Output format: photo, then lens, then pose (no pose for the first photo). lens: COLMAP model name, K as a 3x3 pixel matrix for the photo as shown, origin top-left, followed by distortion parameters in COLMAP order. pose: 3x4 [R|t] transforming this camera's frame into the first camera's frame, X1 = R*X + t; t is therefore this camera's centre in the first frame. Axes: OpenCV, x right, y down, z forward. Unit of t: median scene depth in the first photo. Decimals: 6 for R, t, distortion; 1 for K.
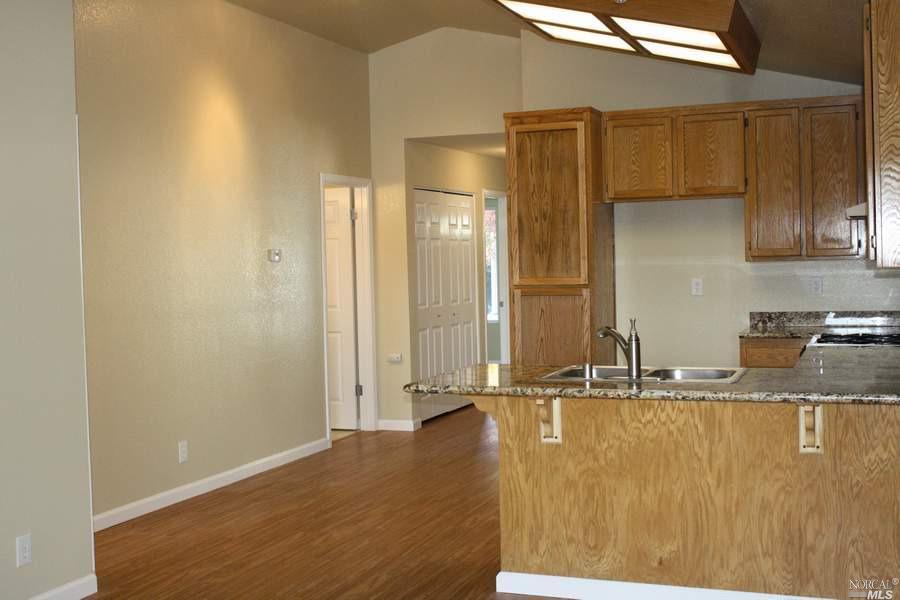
lens RADIAL K [[1080.3, 0, 450.0], [0, 1080.3, 300.0], [0, 0, 1]] dist [-0.098885, 0.121409]
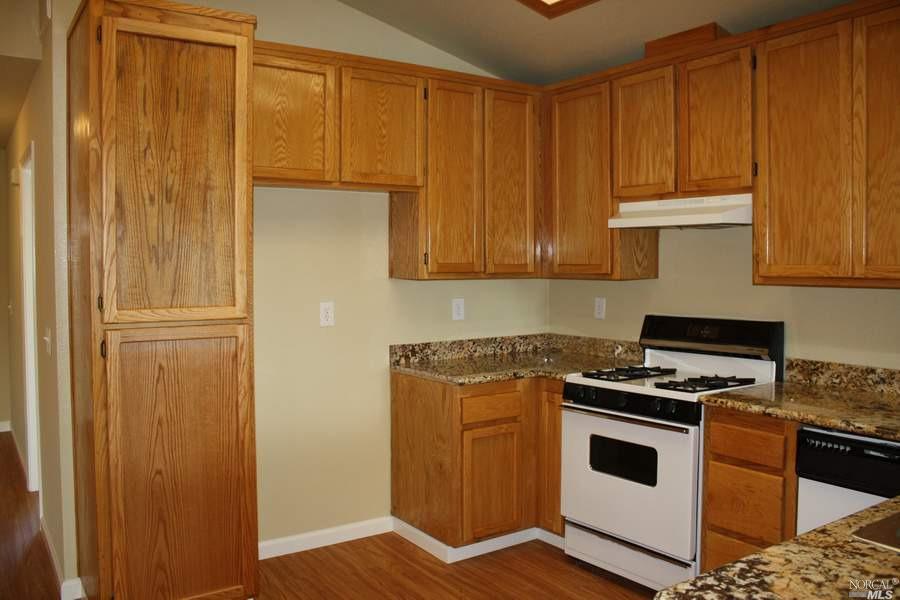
lens RADIAL K [[757.2, 0, 450.0], [0, 757.2, 300.0], [0, 0, 1]] dist [-0.101925, 0.006107]
pose [[0.559049, -0.017994, 0.828939, -0.238185], [0.022805, 0.999720, 0.006320, -0.039303], [-0.828821, 0.015371, 0.559303, 1.107601]]
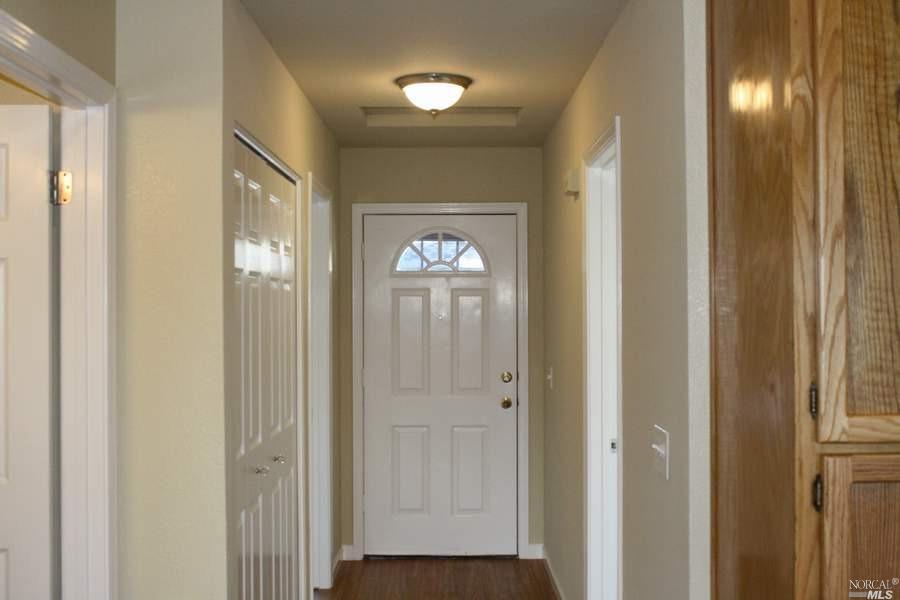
lens RADIAL K [[1080.3, 0, 450.0], [0, 1080.3, 300.0], [0, 0, 1]] dist [-0.098885, 0.121409]
pose [[0.928108, 0.021981, 0.371661, -0.198886], [-0.001588, 0.998480, -0.055086, -0.056063], [-0.372307, 0.050536, 0.926733, 1.326611]]
